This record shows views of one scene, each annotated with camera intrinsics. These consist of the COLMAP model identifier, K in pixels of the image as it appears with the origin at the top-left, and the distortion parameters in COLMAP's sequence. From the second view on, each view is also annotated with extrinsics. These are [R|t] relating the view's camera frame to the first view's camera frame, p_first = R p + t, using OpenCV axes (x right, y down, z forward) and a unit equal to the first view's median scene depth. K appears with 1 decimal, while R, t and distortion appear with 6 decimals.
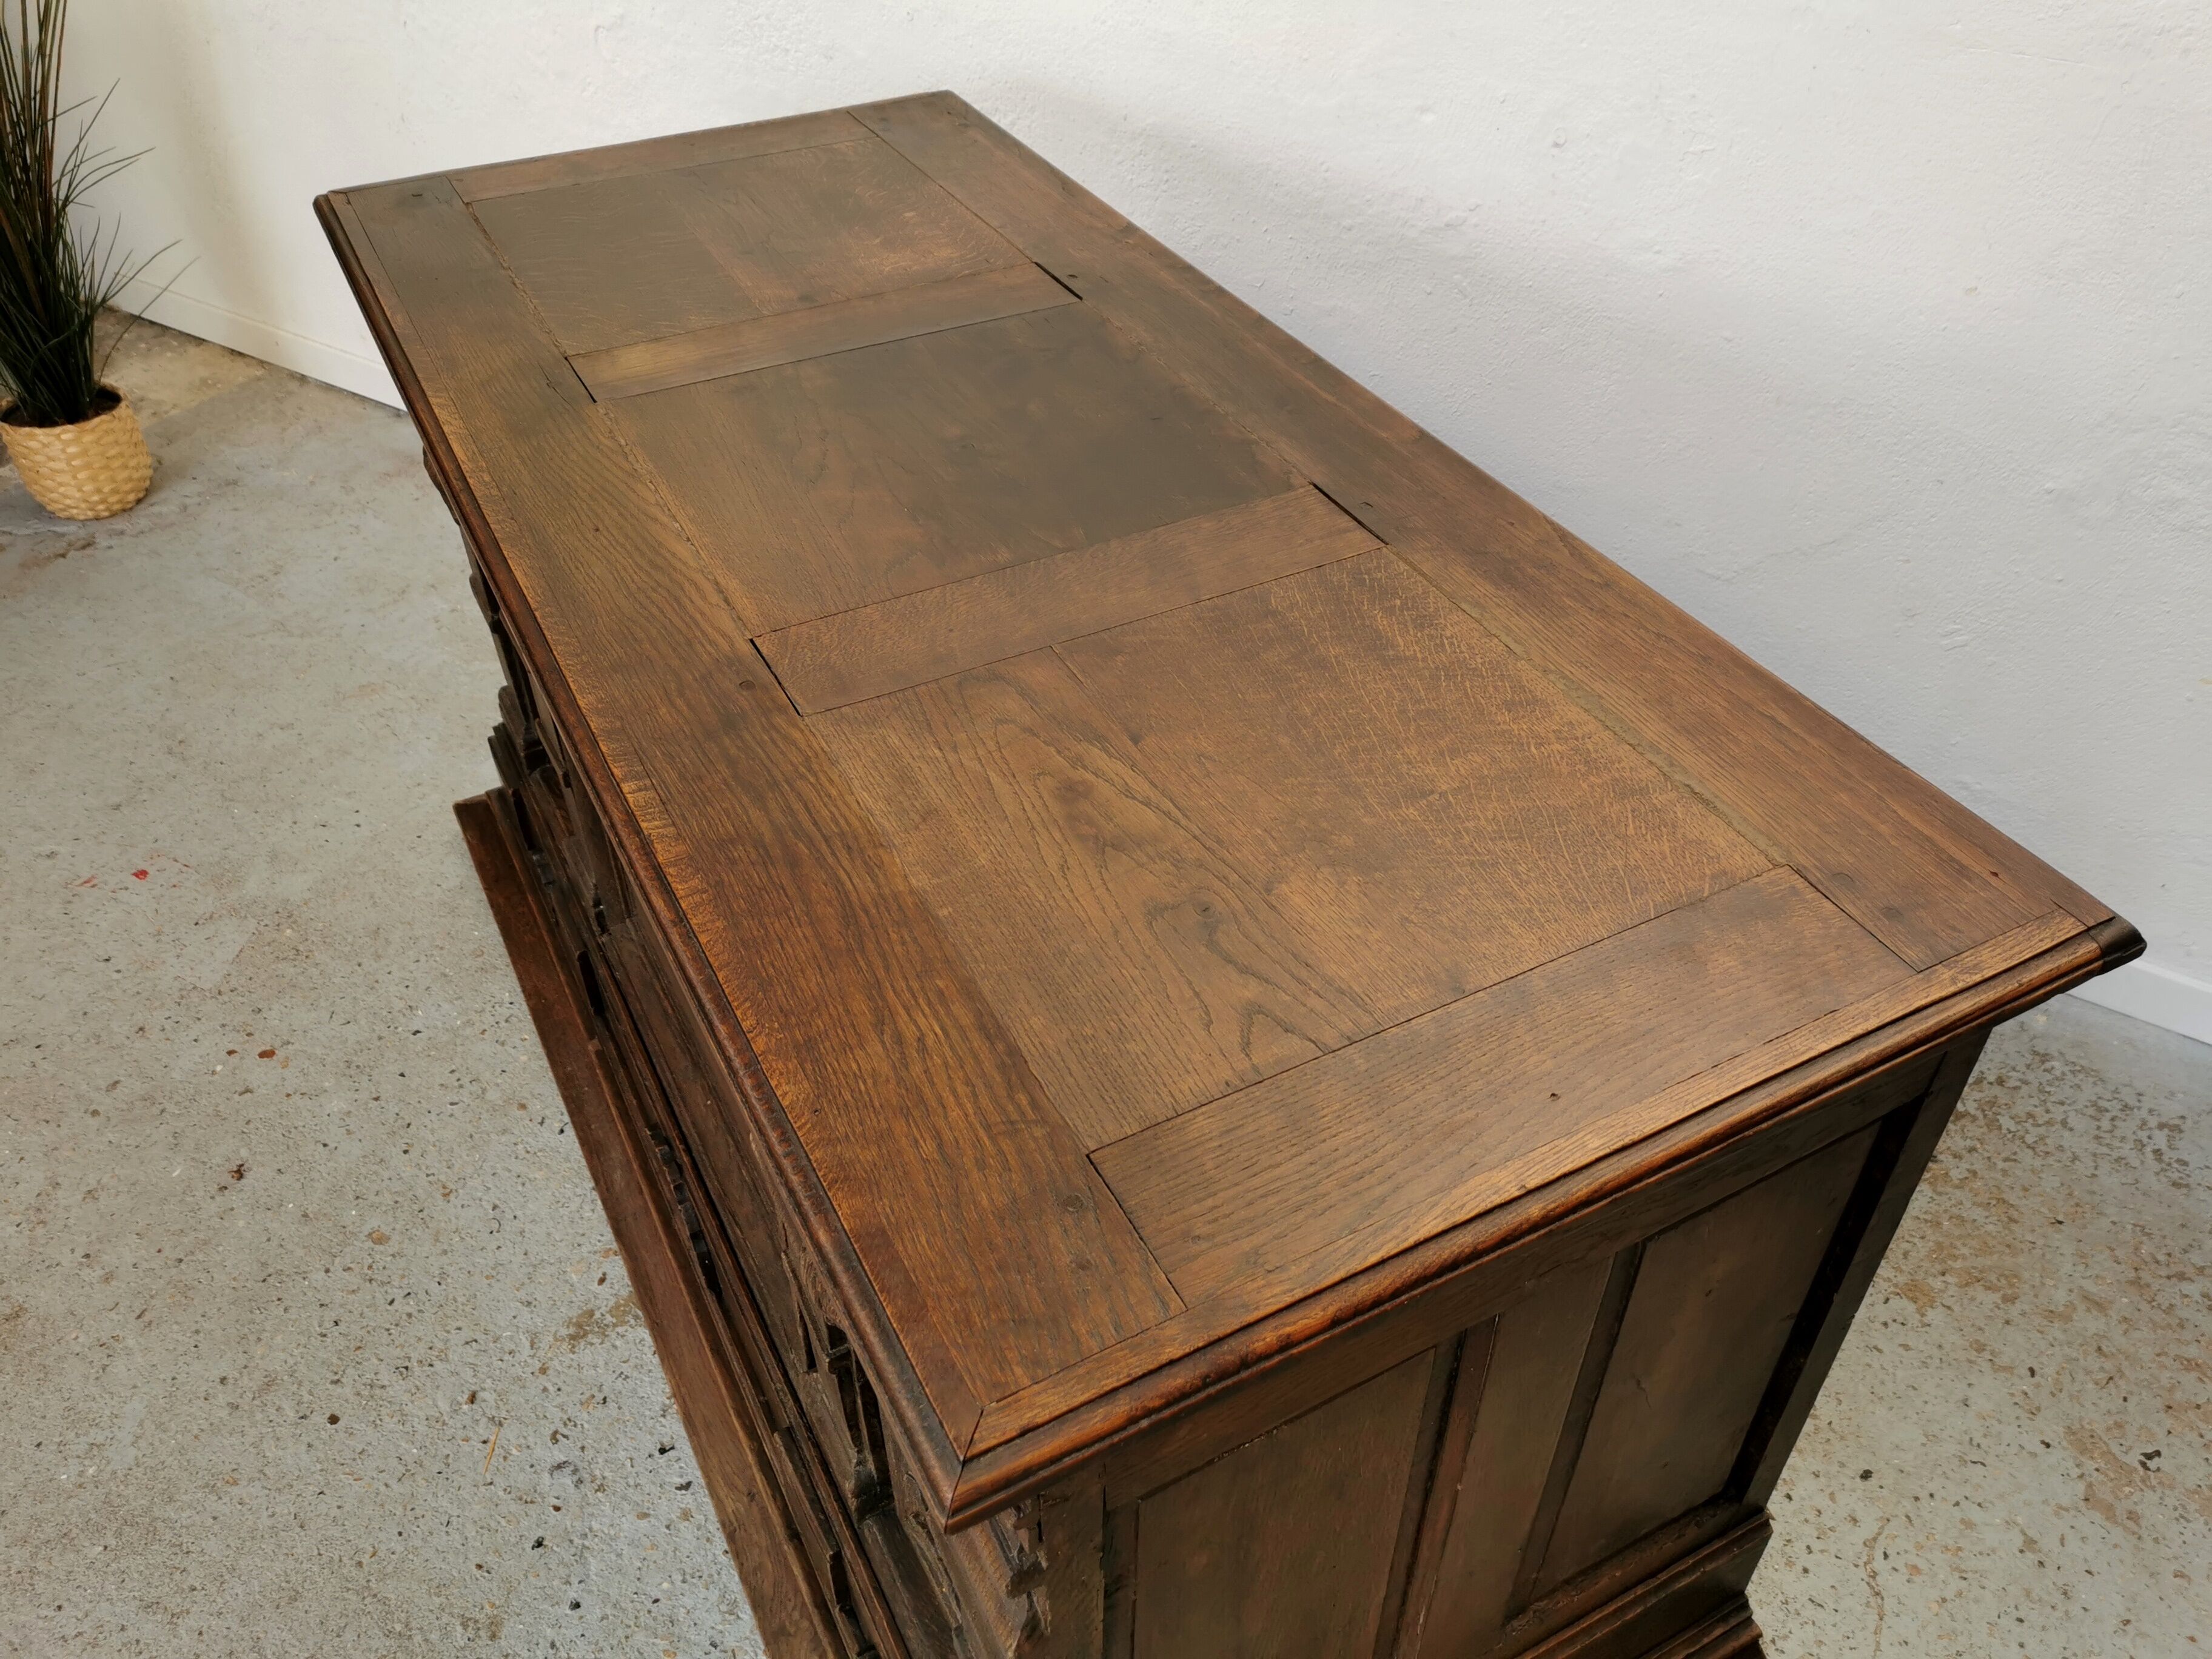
lens RADIAL K [[1711.2, 0, 1109.6], [0, 1711.2, 827.7], [0, 0, 1]] dist [0.056419, -0.055162]
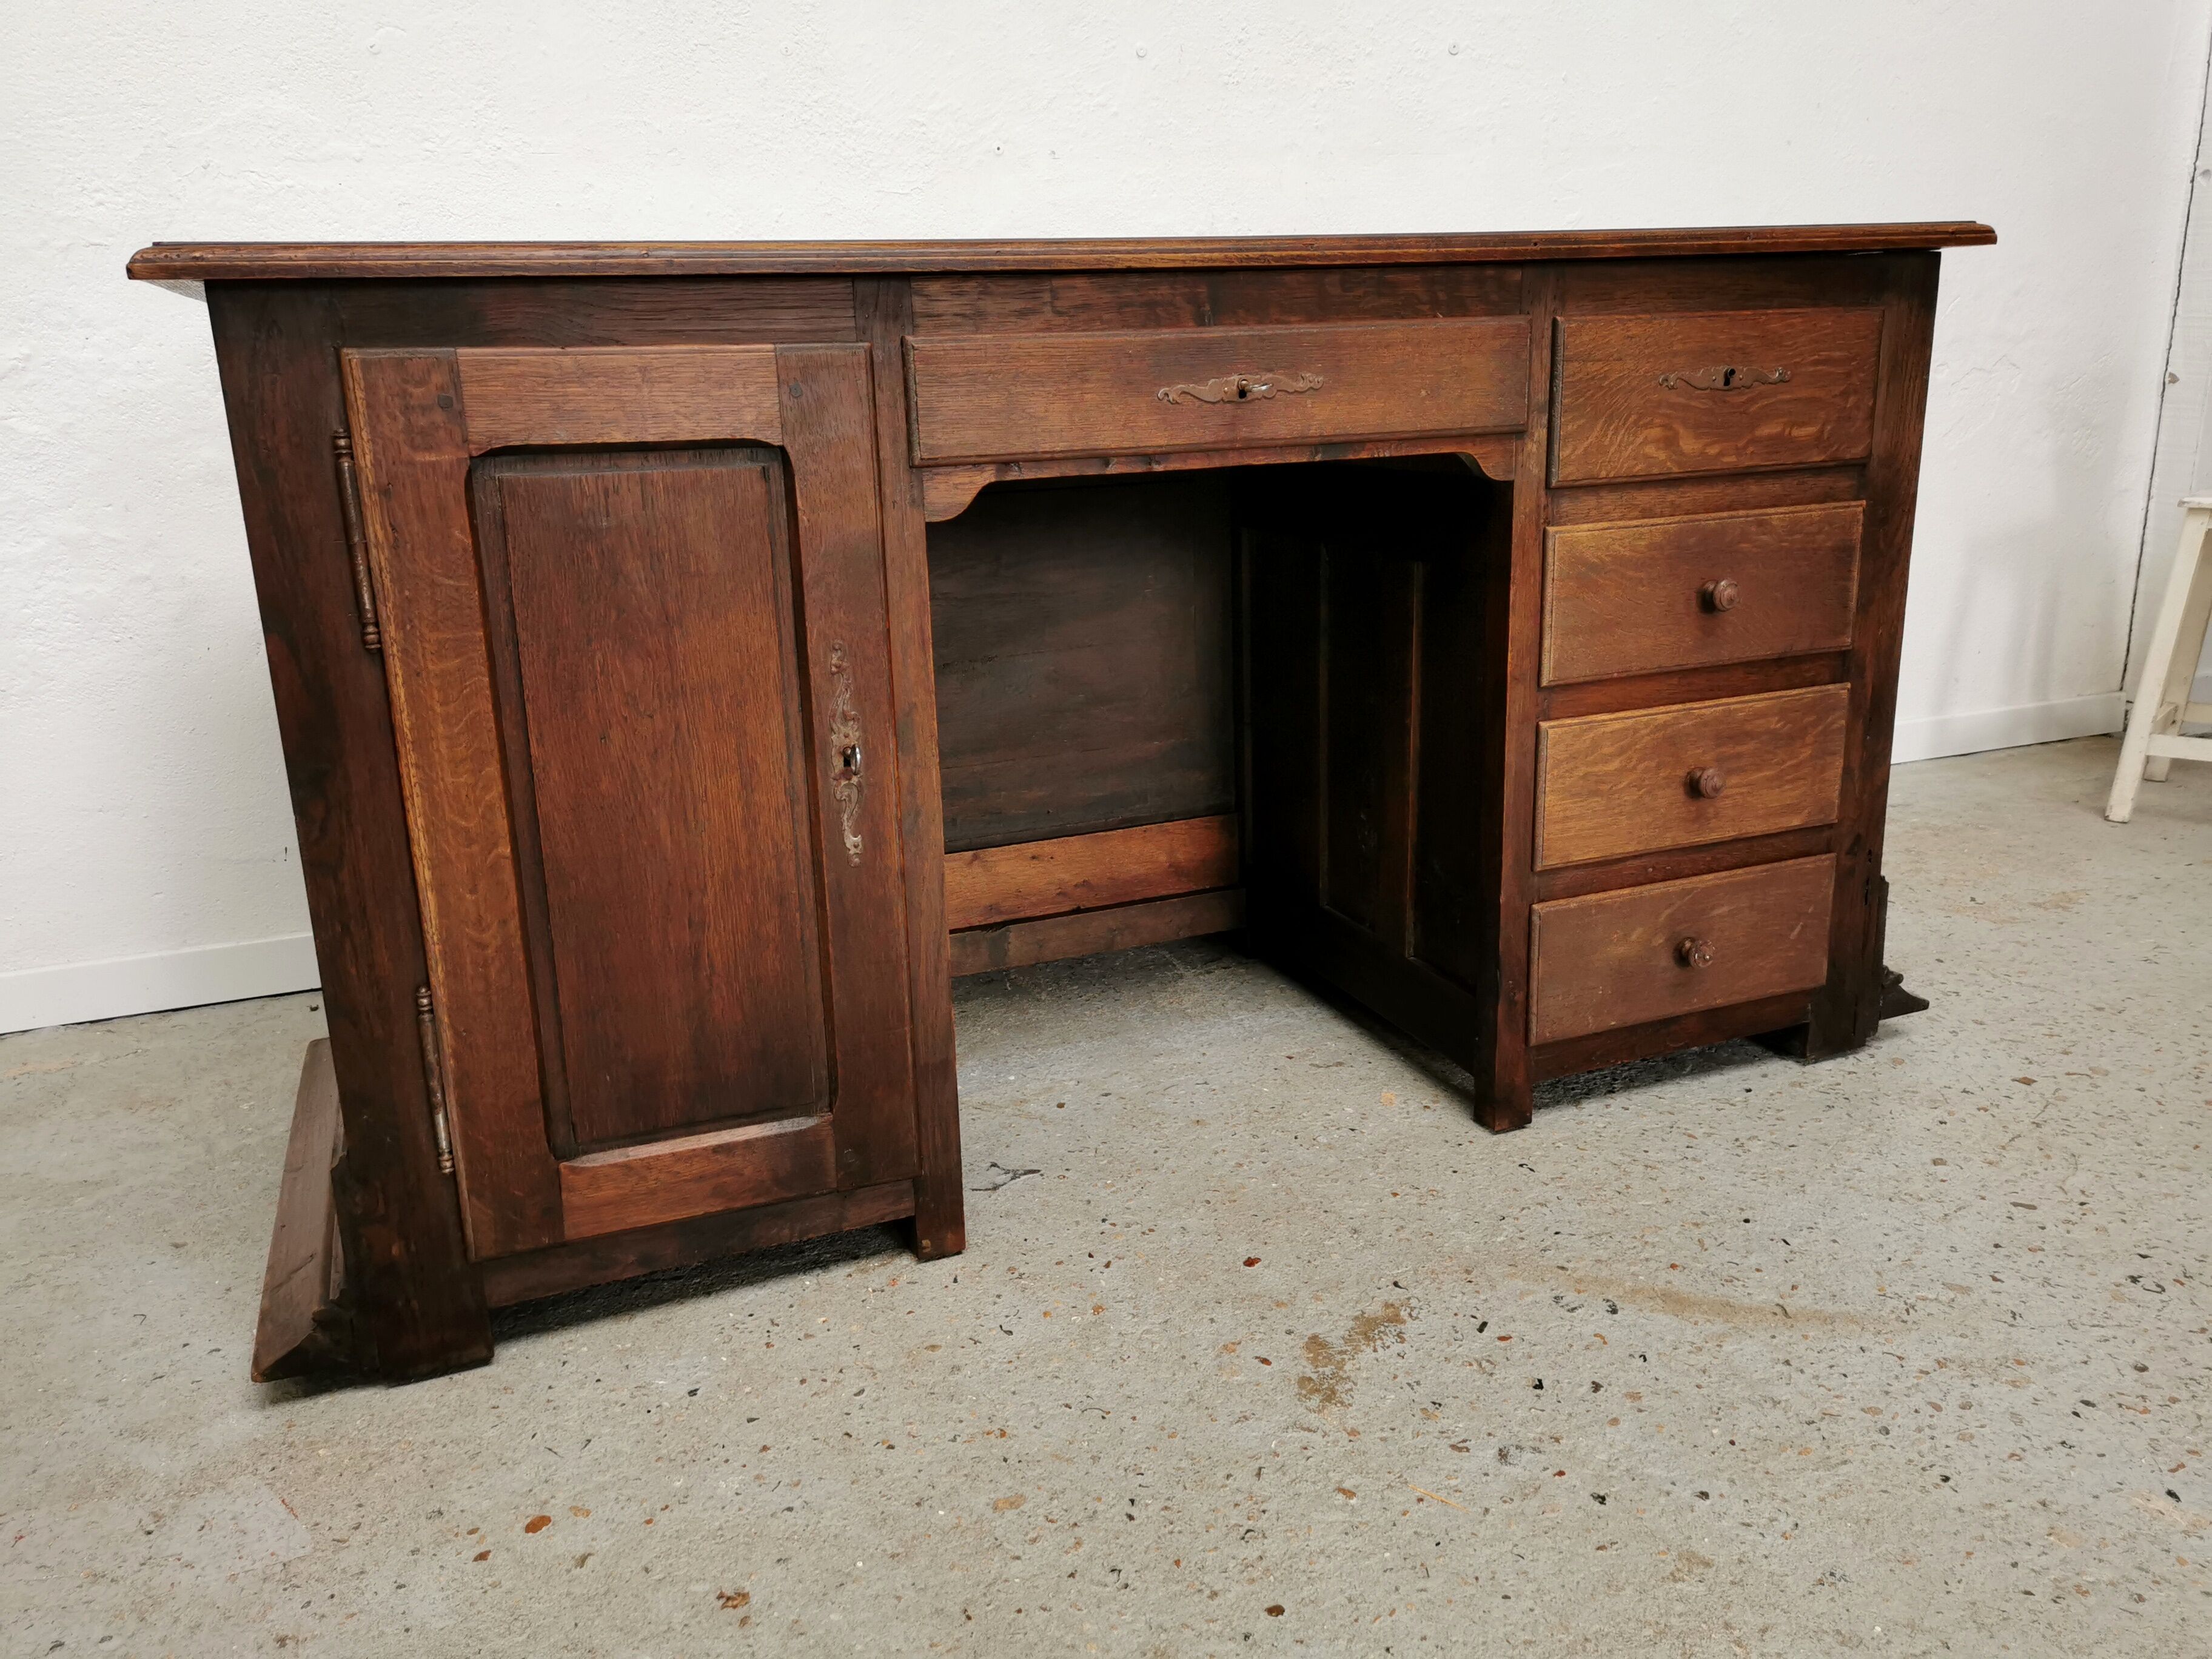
lens RADIAL K [[1711.2, 0, 1112.8], [0, 1711.2, 822.4], [0, 0, 1]] dist [0.056419, -0.055162]
pose [[0.617226, -0.242937, 0.748341, -0.806113], [0.532787, 0.828928, -0.170341, 0.146398], [-0.578939, 0.503845, 0.641069, 0.392053]]
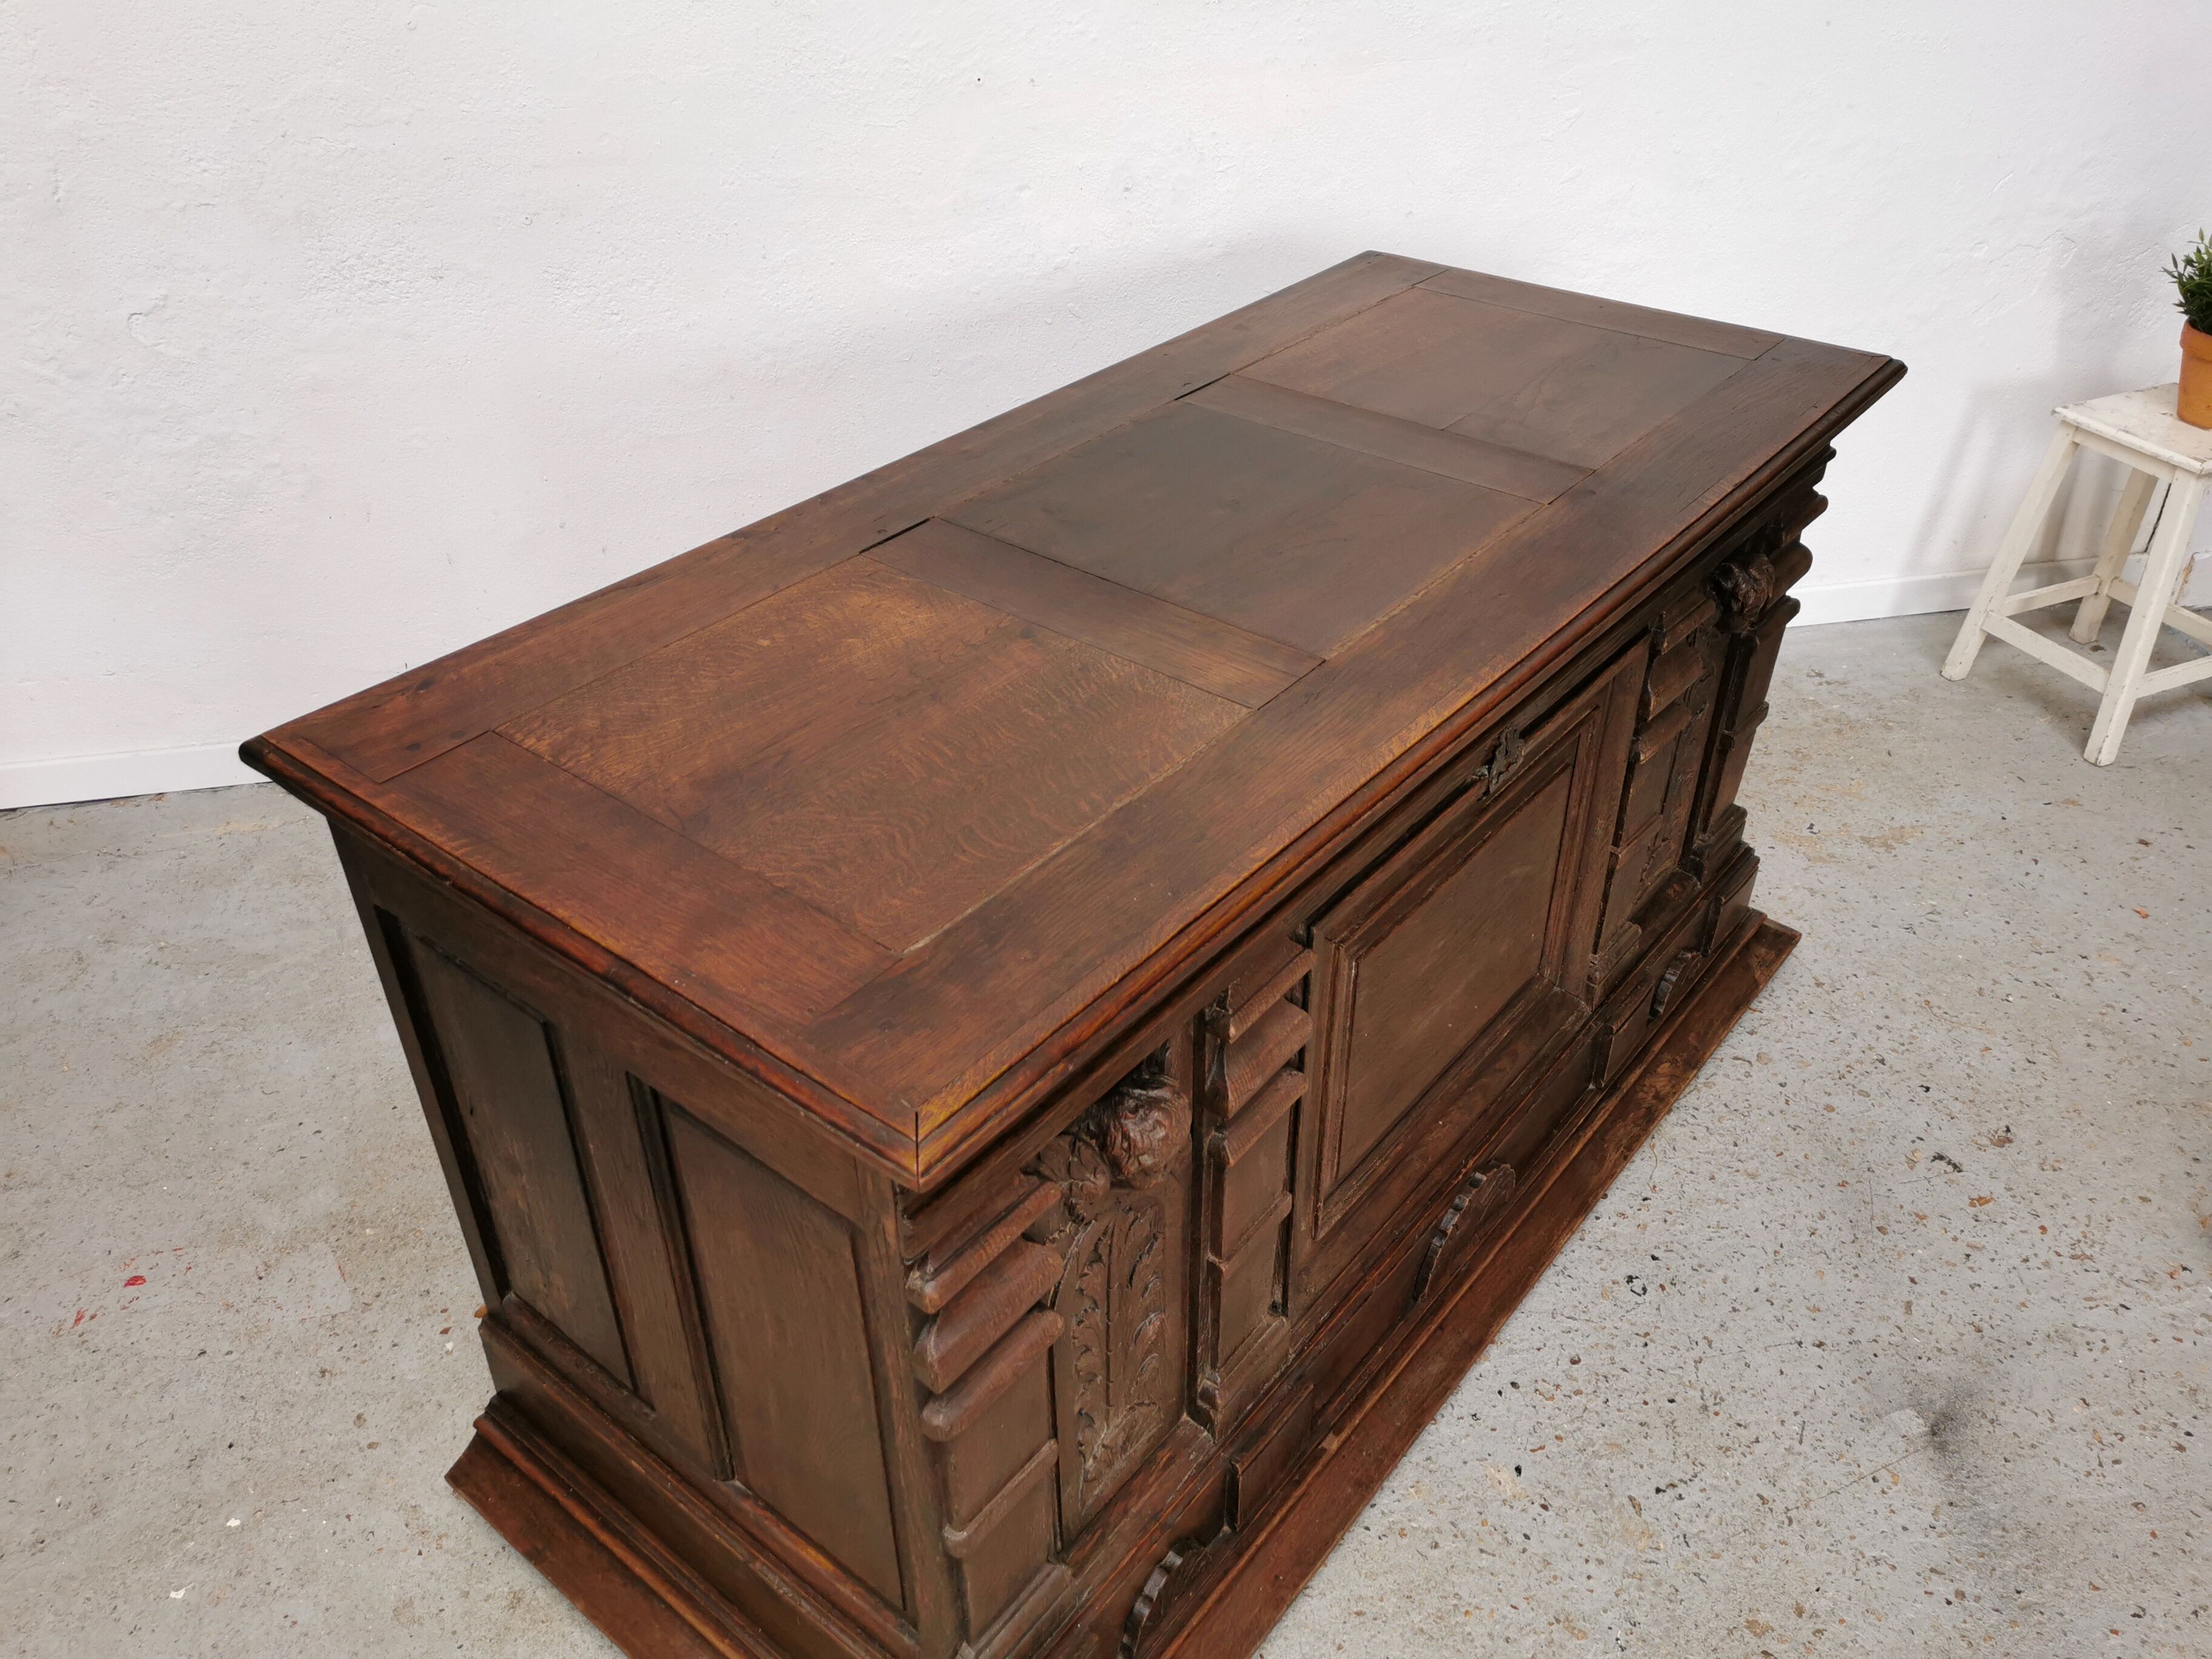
lens RADIAL K [[1711.2, 0, 1110.2], [0, 1711.2, 824.1], [0, 0, 1]] dist [0.056419, -0.055162]
pose [[0.751766, -0.389410, 0.532173, -0.671616], [0.441630, 0.896618, 0.032225, 0.010369], [-0.489705, 0.210798, 0.846022, -0.053183]]
